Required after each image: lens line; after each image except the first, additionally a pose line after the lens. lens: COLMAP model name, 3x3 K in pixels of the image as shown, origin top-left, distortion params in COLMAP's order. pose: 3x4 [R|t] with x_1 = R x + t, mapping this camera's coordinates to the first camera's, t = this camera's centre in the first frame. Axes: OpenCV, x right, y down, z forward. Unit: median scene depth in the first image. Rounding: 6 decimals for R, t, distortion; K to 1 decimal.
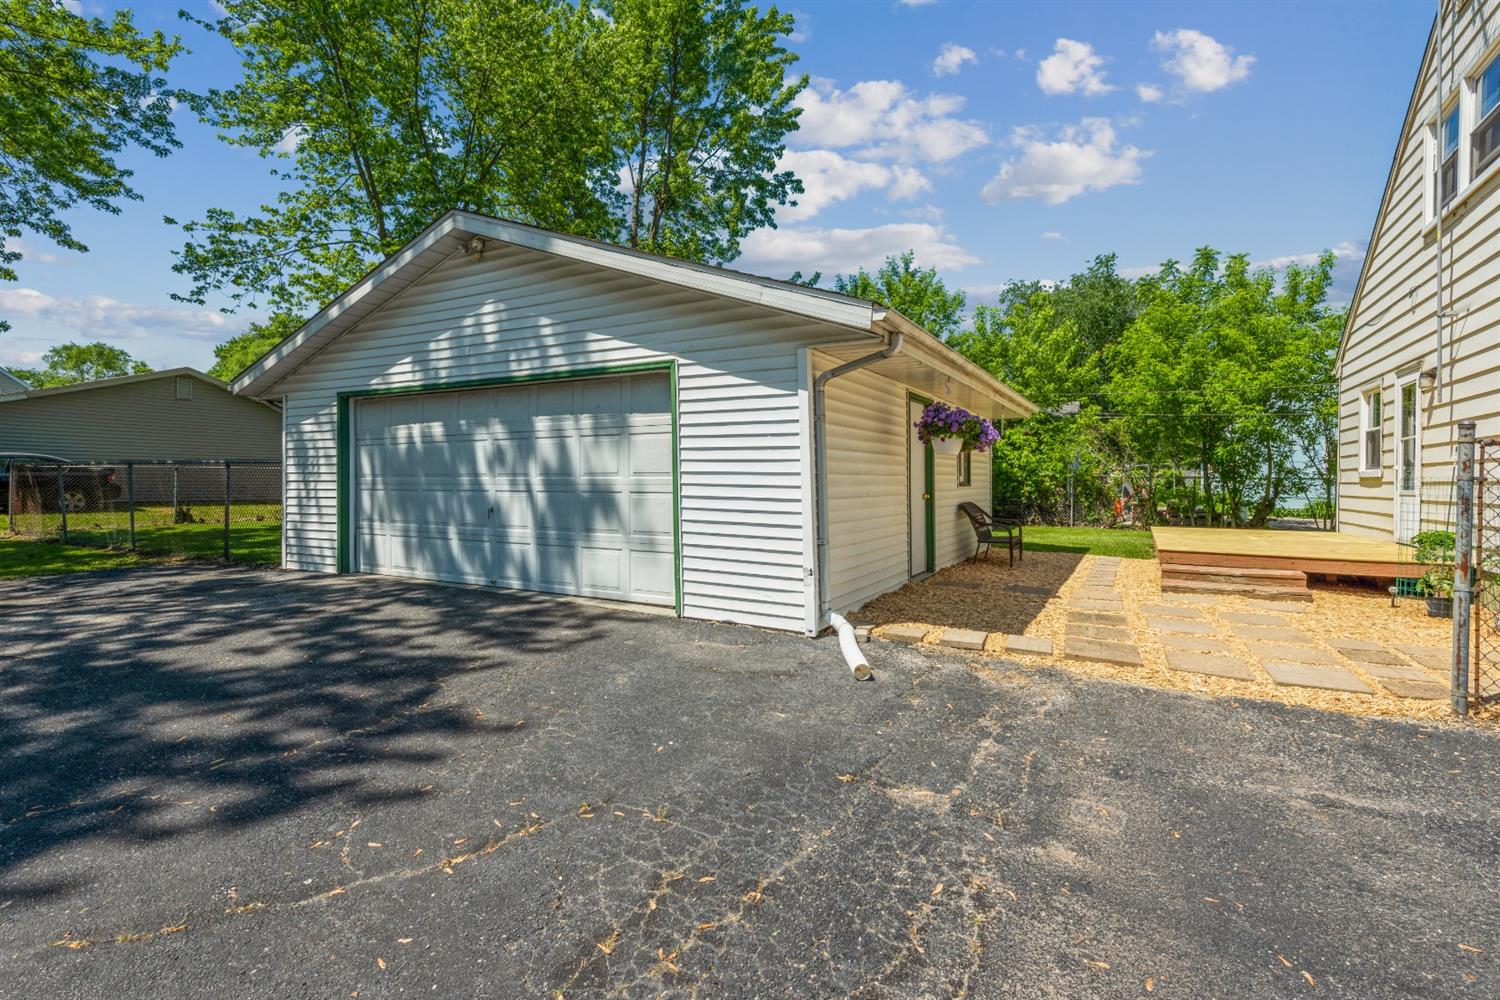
lens RADIAL K [[688.4, 0, 750.7], [0, 688.4, 483.9], [0, 0, 1]] dist [0.004366, -0.000300]
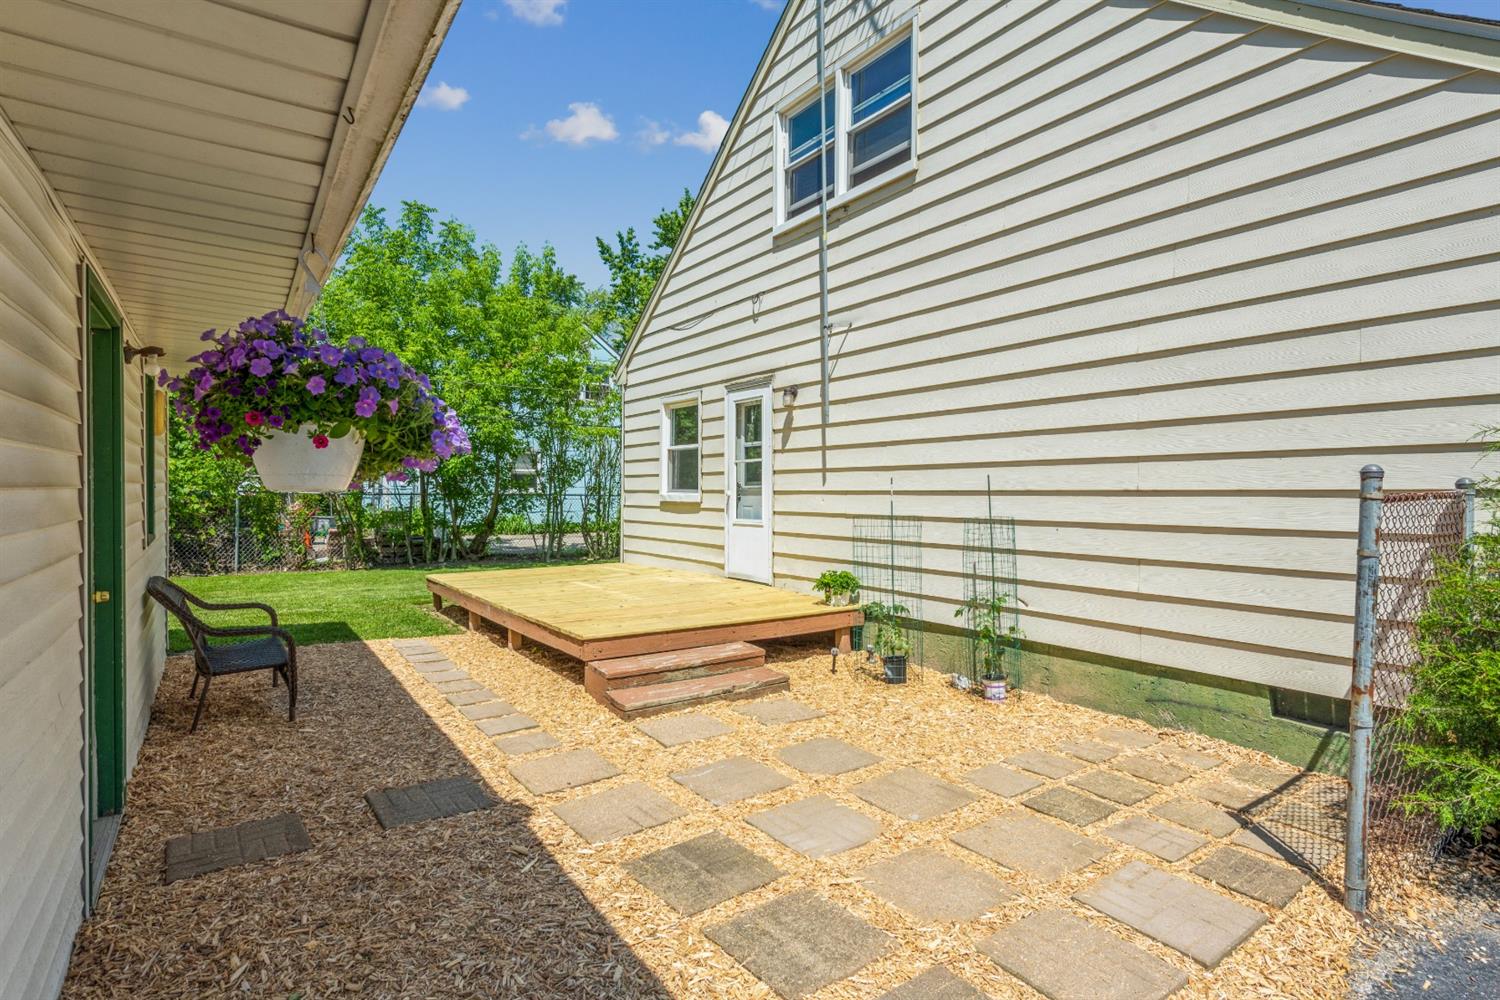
lens RADIAL K [[785.5, 0, 761.2], [0, 785.5, 485.5], [0, 0, 1]] dist [0.020187, -0.000138]
pose [[0.441674, -0.003306, 0.897170, 0.049209], [0.007136, 0.999975, 0.000172, -0.034560], [-0.897147, 0.006326, 0.441686, 0.536800]]
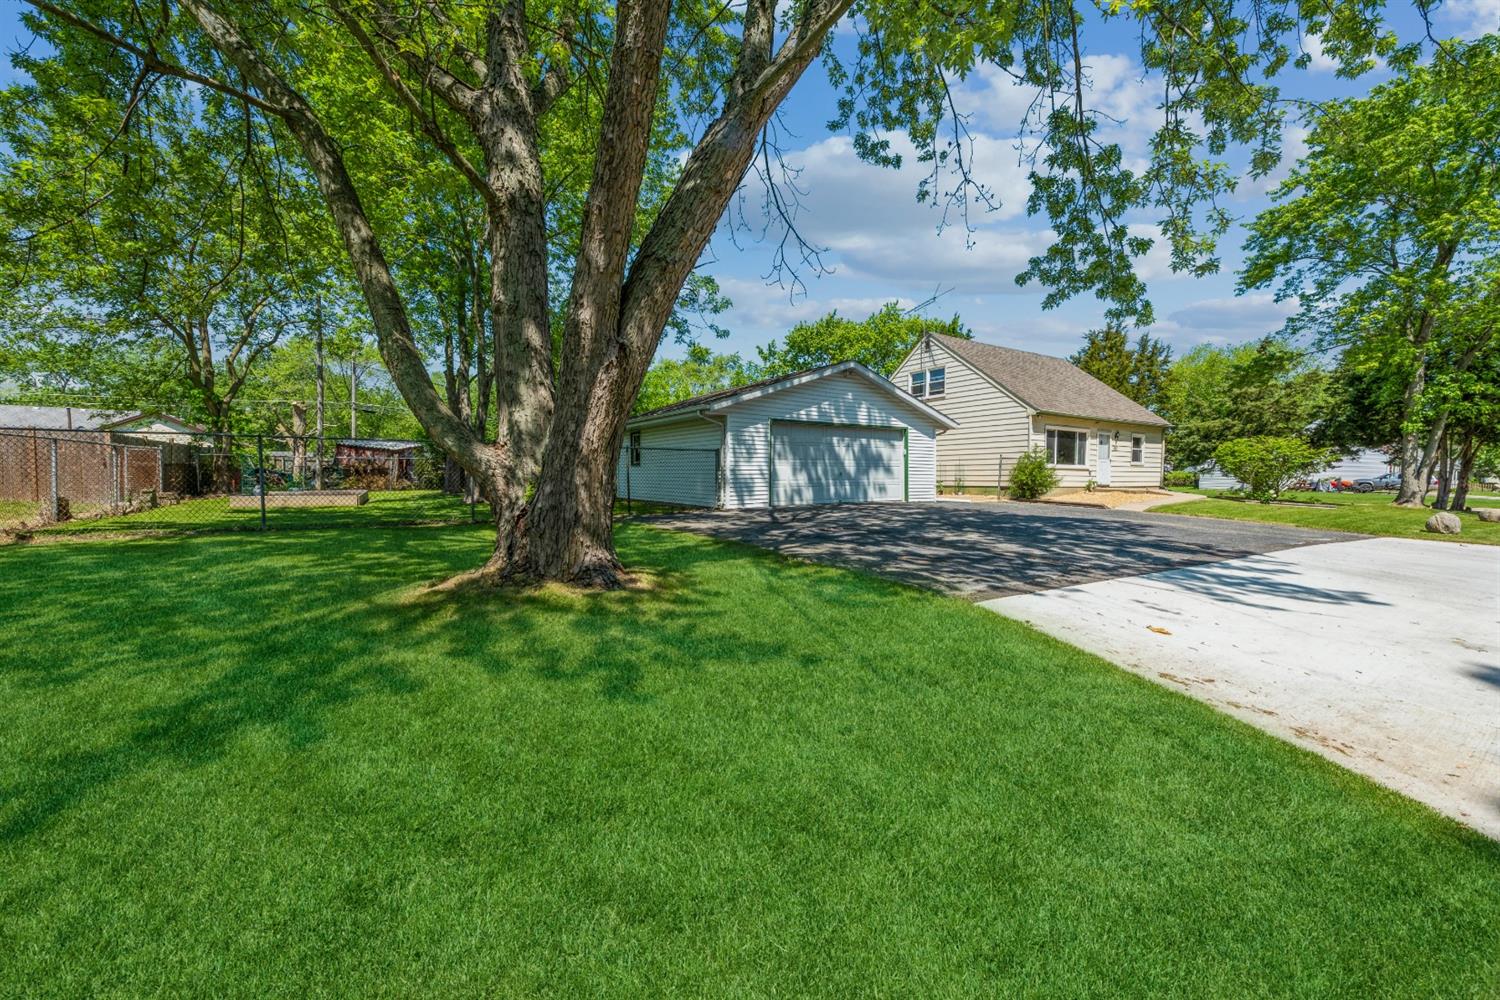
lens RADIAL K [[594.6, 0, 749.2], [0, 594.6, 502.8], [0, 0, 1]] dist [0.013900, -0.000069]
pose [[0.467700, -0.043336, 0.882824, -2.223632], [0.003011, 0.998870, 0.047438, 0.038562], [-0.883882, -0.019528, 0.467302, 0.217387]]
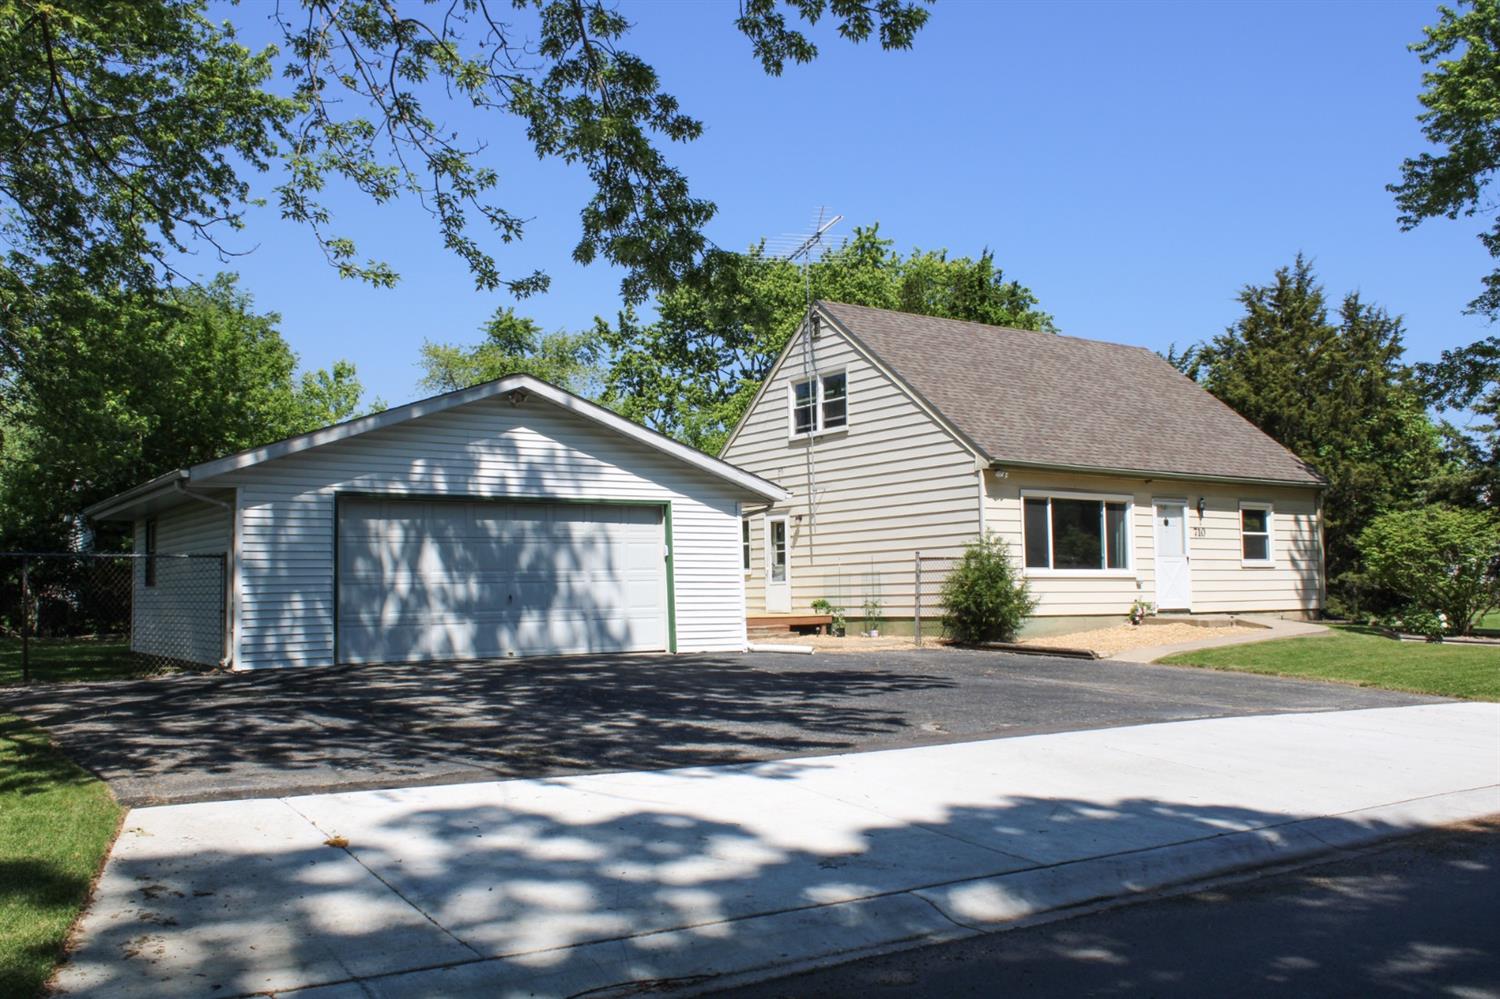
lens RADIAL K [[1385.4, 0, 741.4], [0, 1385.4, 495.6], [0, 0, 1]] dist [-0.082866, 0.000000]
pose [[0.453928, 0.053611, 0.889424, -2.181992], [0.019302, 0.997362, -0.069968, 0.034606], [-0.890829, 0.048928, 0.451696, -0.494343]]
